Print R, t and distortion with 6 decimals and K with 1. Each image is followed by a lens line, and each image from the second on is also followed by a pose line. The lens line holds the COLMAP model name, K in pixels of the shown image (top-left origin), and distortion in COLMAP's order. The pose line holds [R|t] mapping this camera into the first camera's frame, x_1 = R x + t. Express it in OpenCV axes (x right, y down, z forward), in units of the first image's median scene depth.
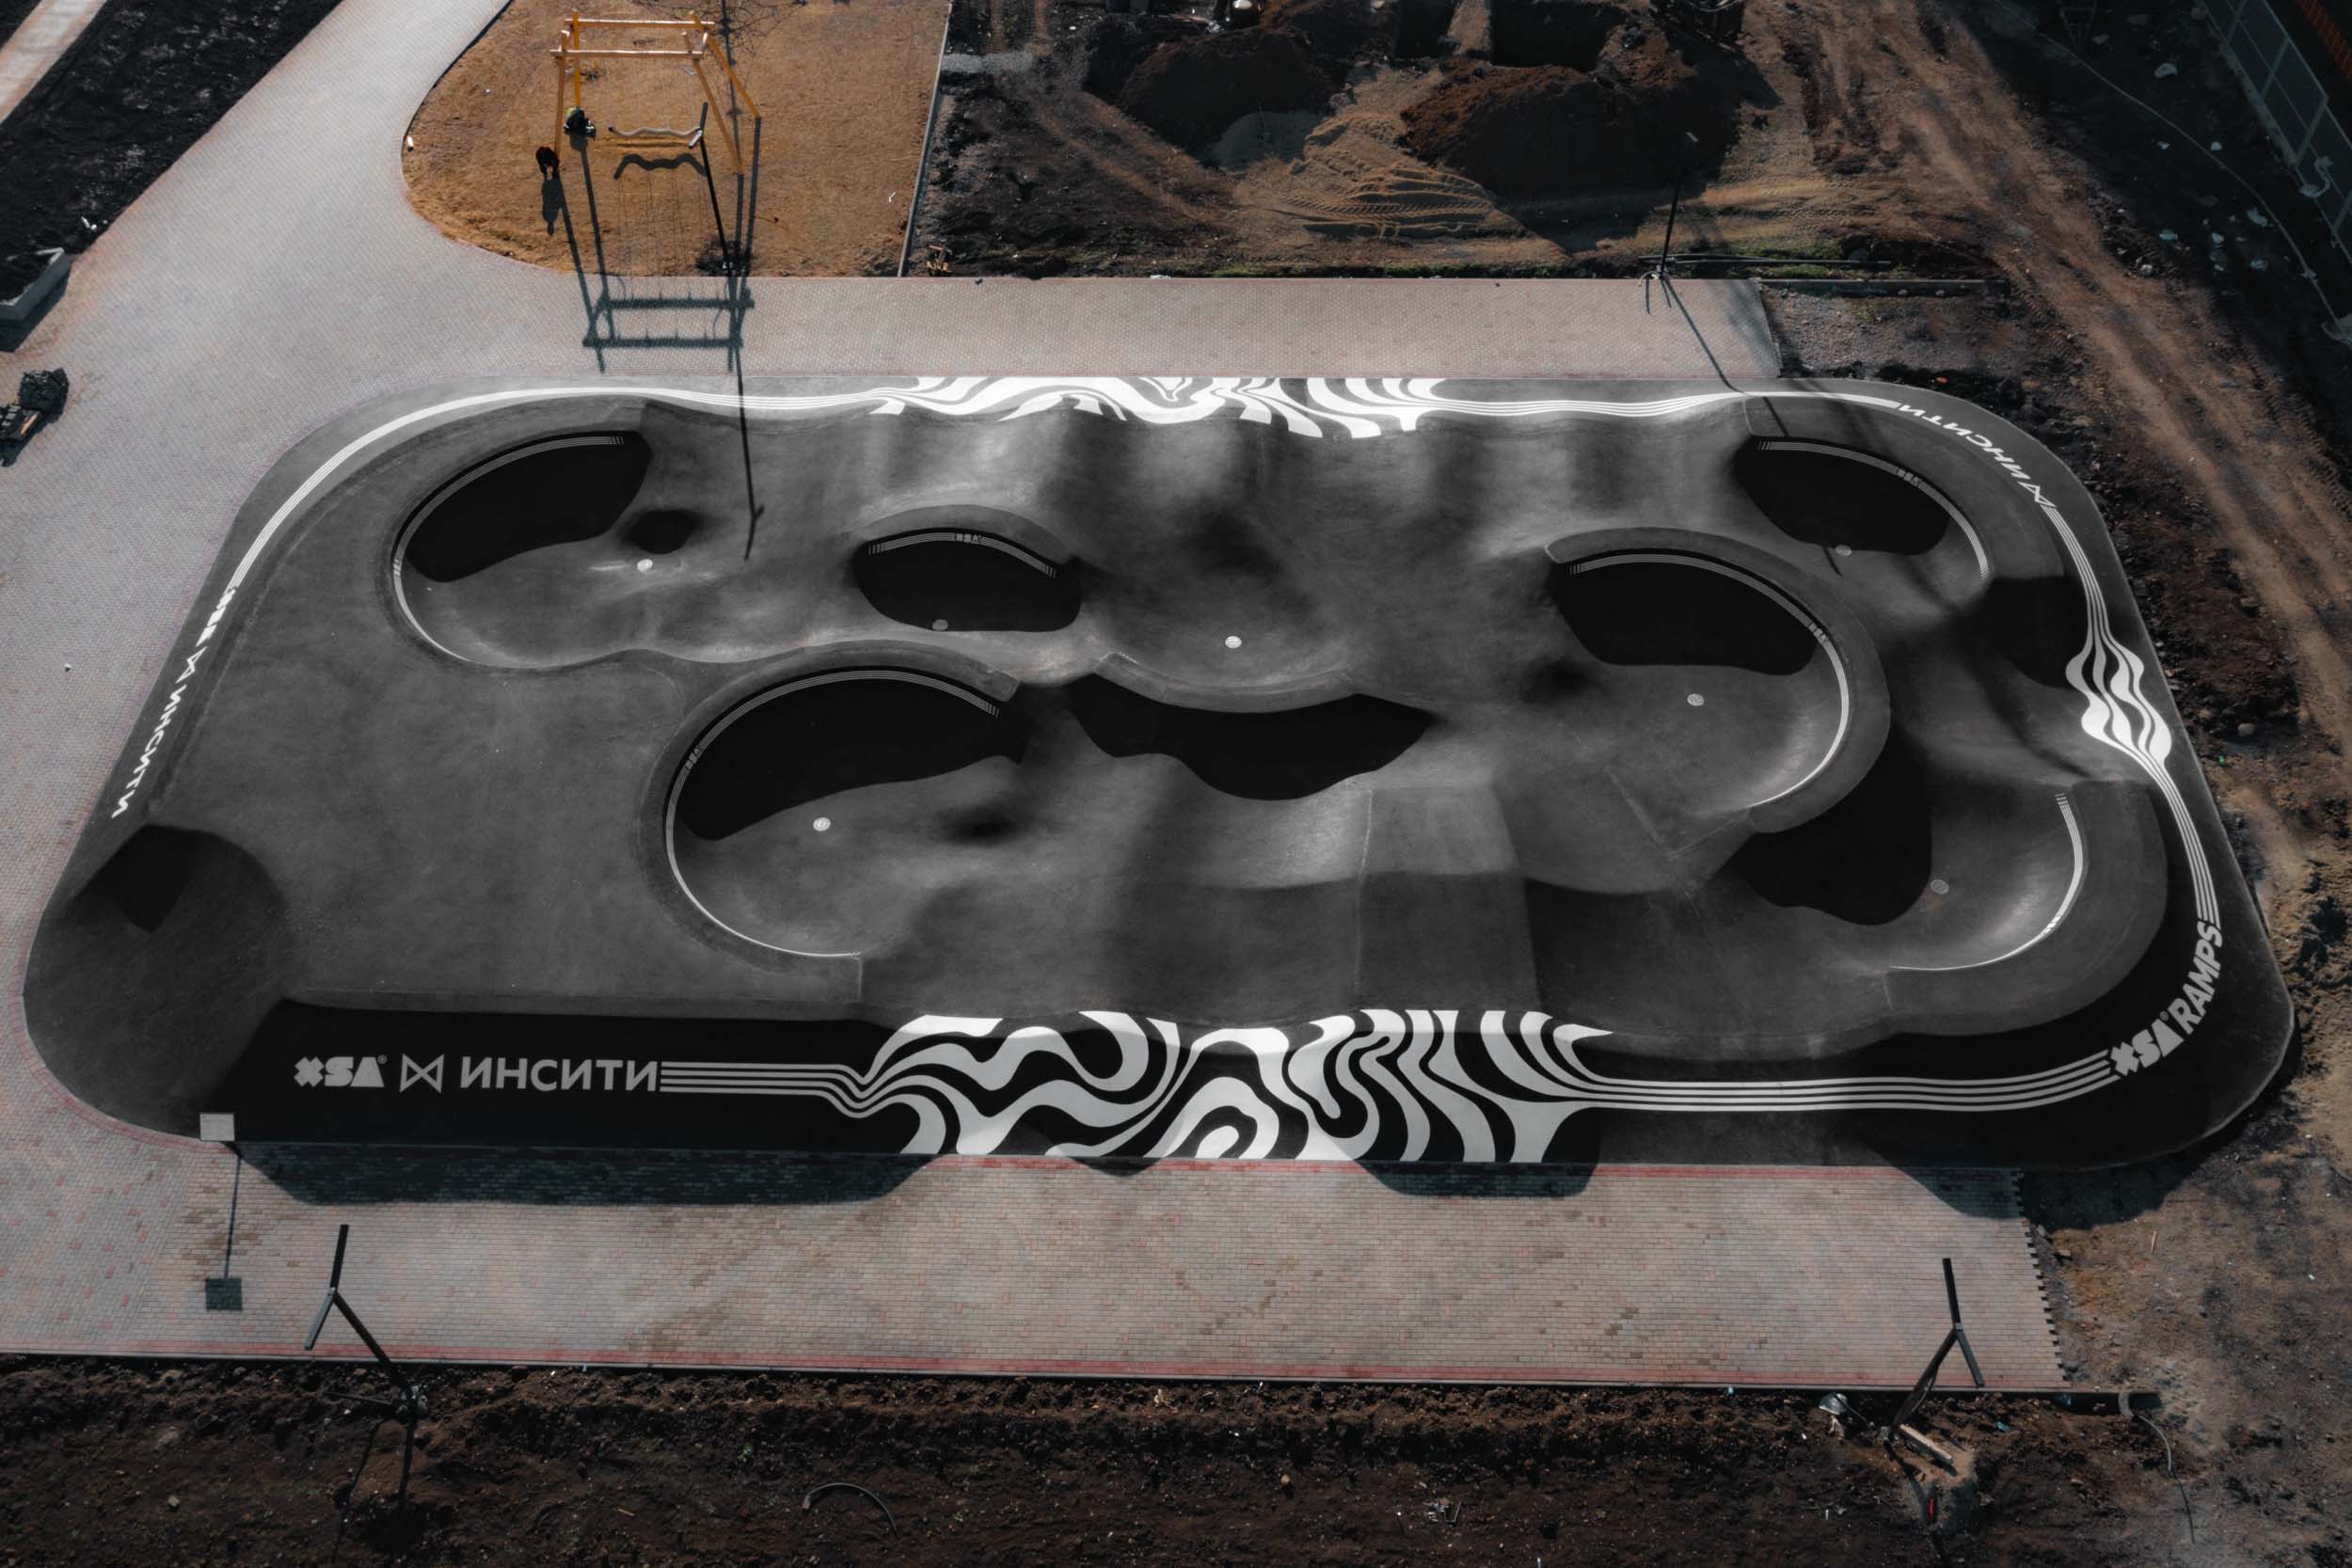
lens RADIAL K [[1962.7, 0, 1176.0], [0, 1962.7, 784.0], [0, 0, 1]] dist [-0.014425, 0.009467]
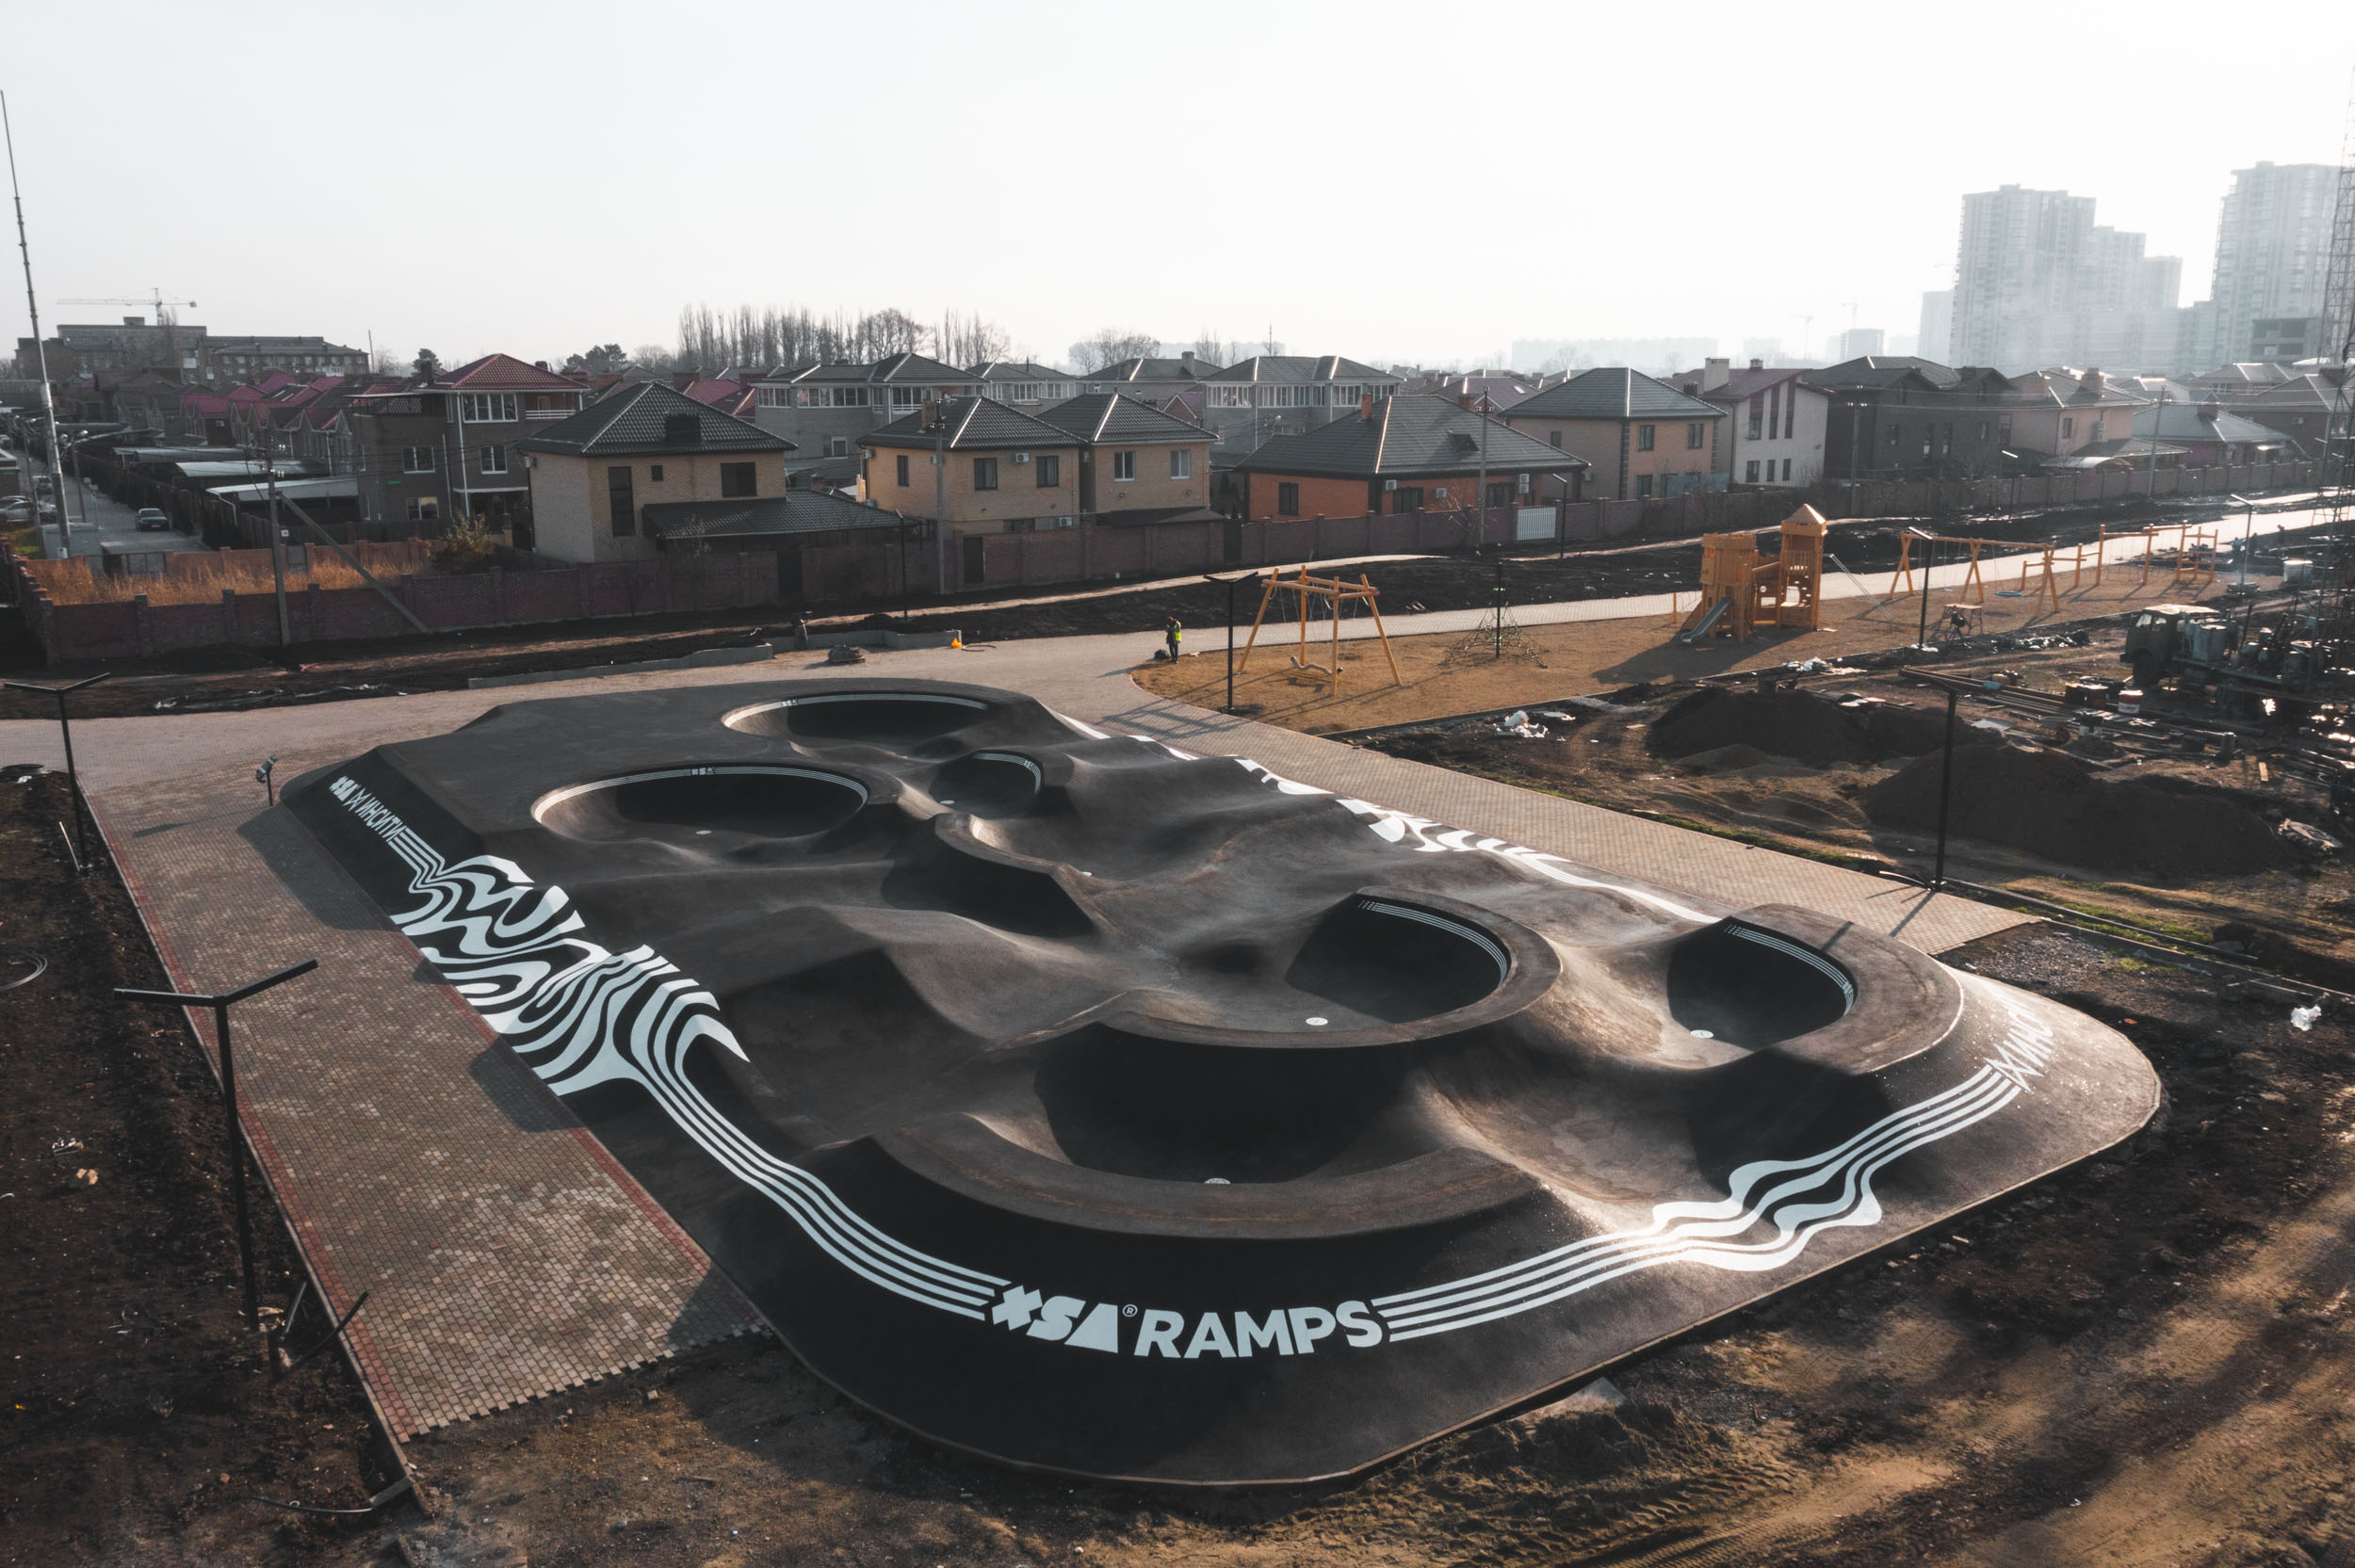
lens RADIAL K [[1849.3, 0, 1177.5], [0, 1849.3, 784.0], [0, 0, 1]] dist [-0.006547, -0.002416]
pose [[0.587121, 0.193175, -0.786112, 0.912467], [-0.625895, 0.724185, -0.289503, 0.155006], [0.513365, 0.661997, 0.546092, 0.601028]]
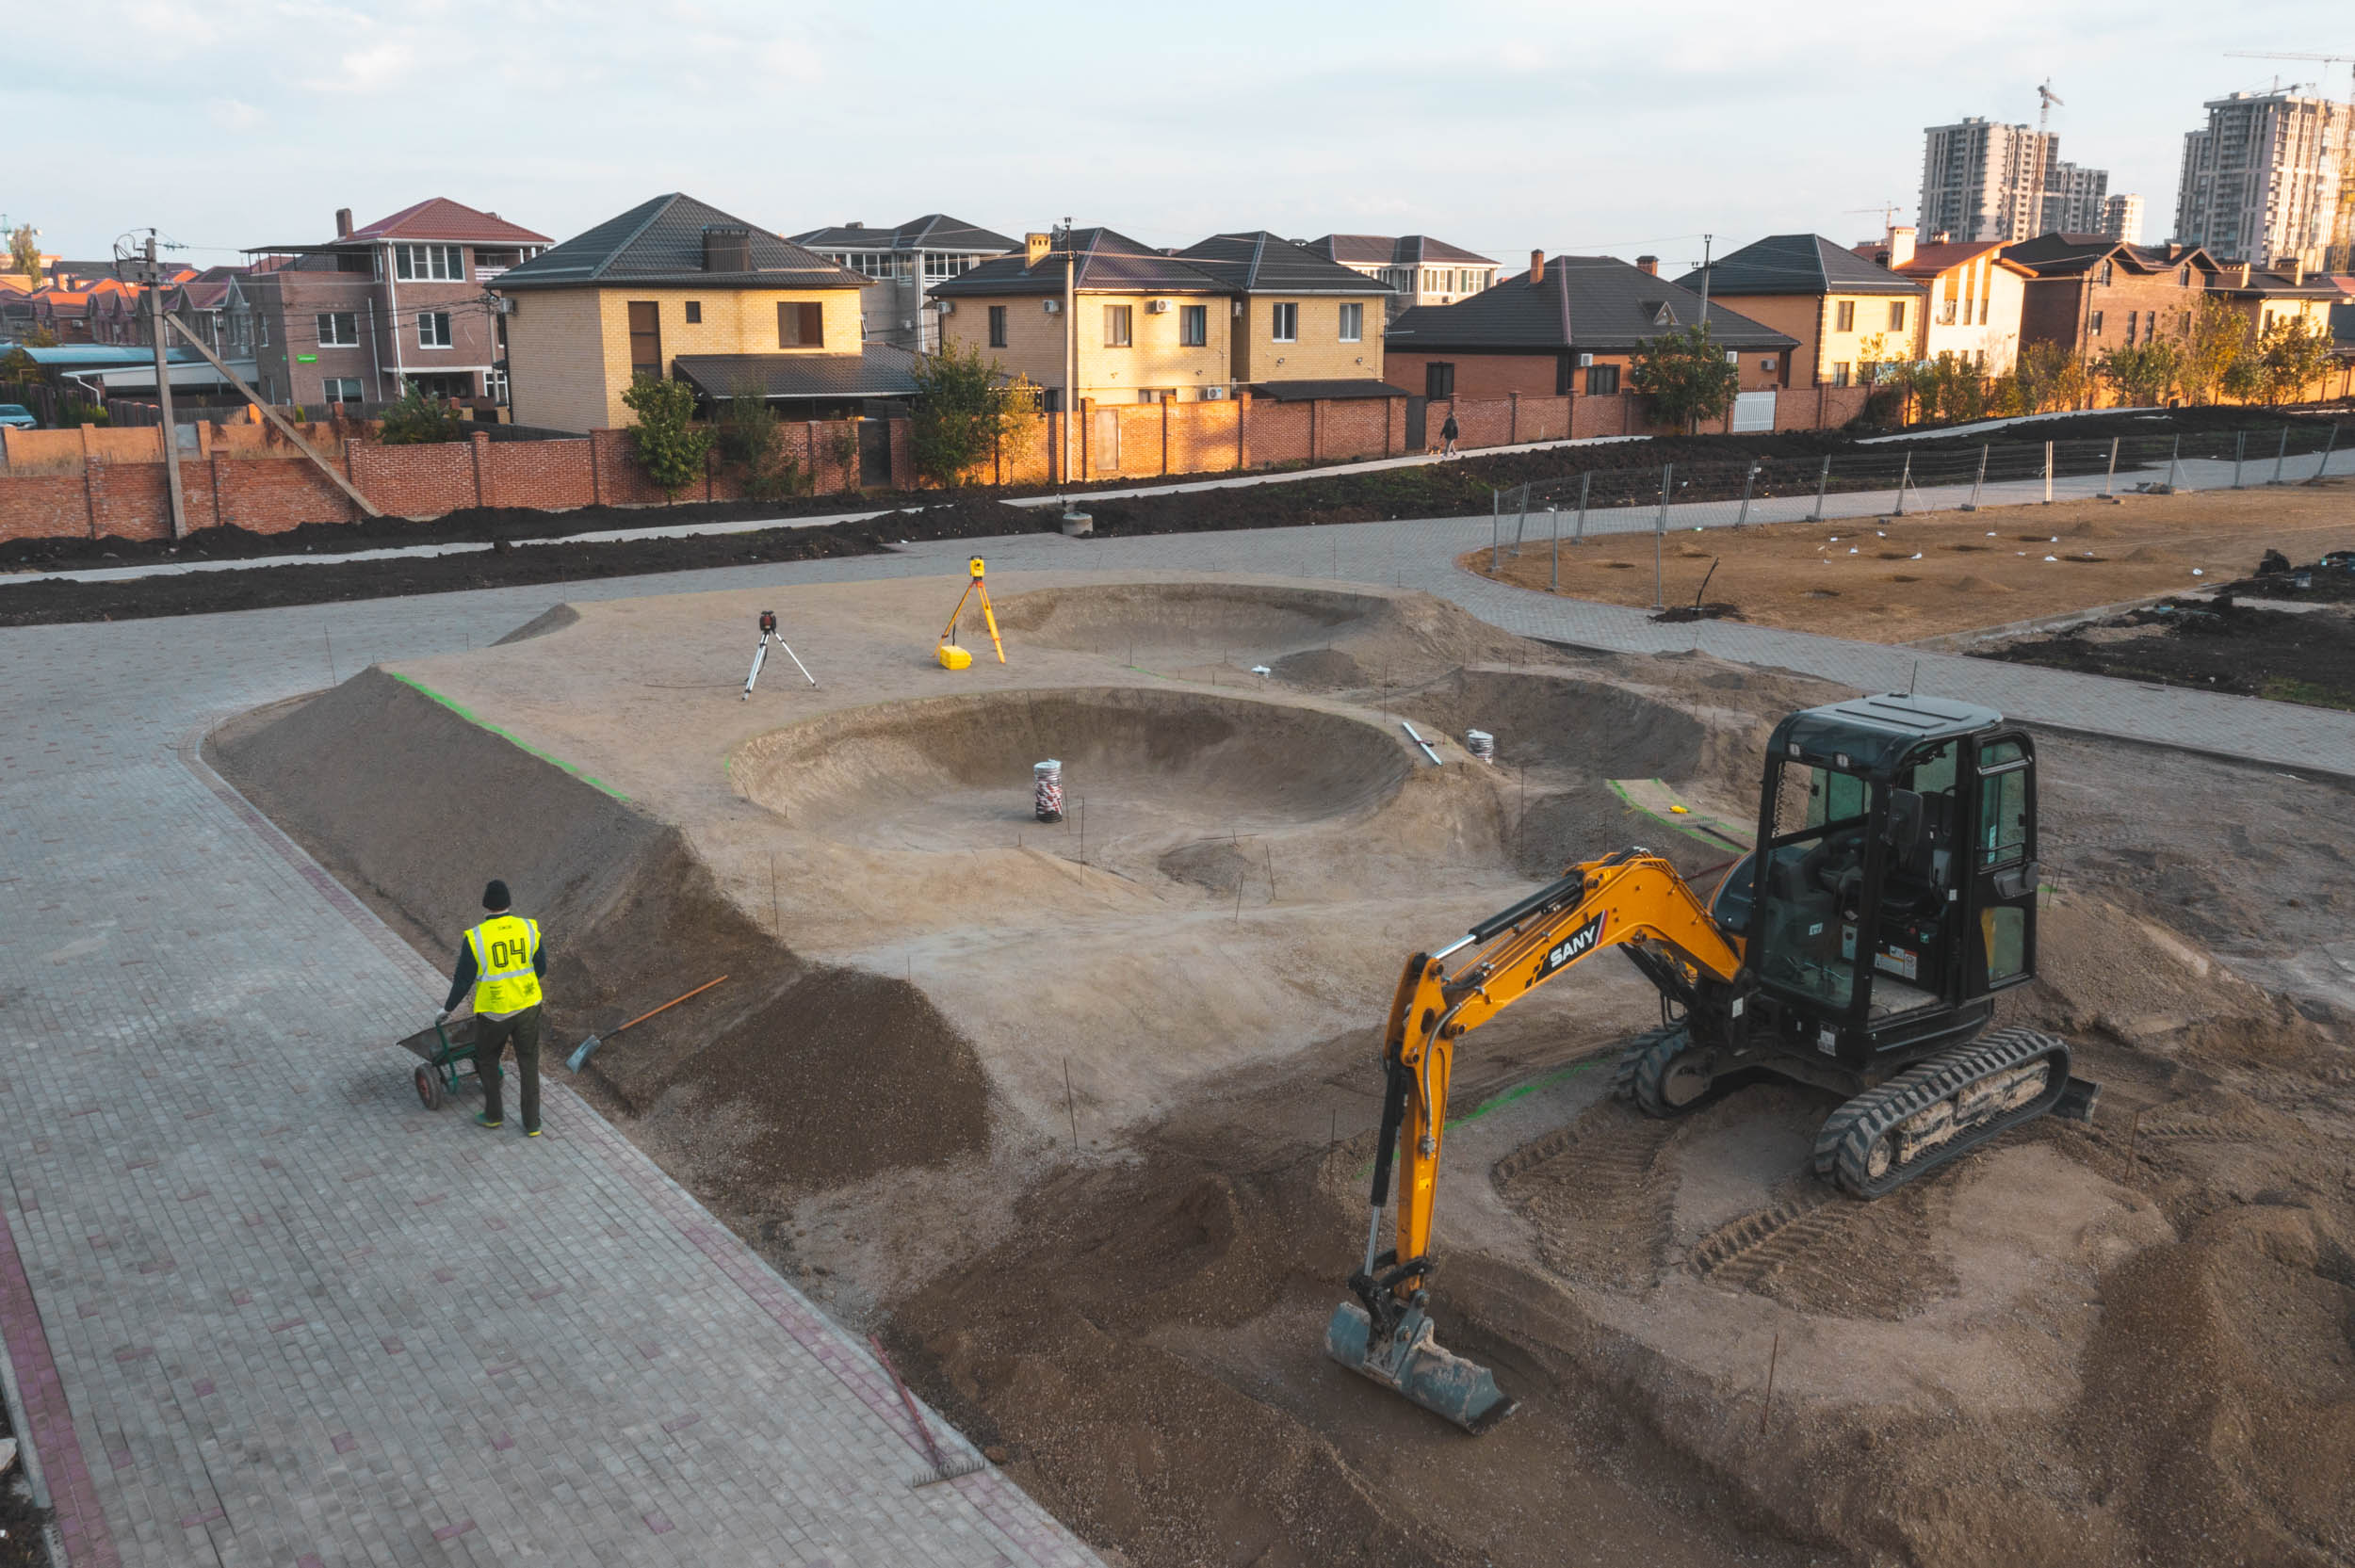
lens RADIAL K [[1868.9, 0, 1177.5], [0, 1868.9, 784.0], [0, 0, 1]] dist [-0.010314, 0.005164]
pose [[0.628069, 0.205536, -0.750523, 0.293316], [-0.605158, 0.735345, -0.305042, 0.180314], [0.489196, 0.645773, 0.586229, 0.764331]]
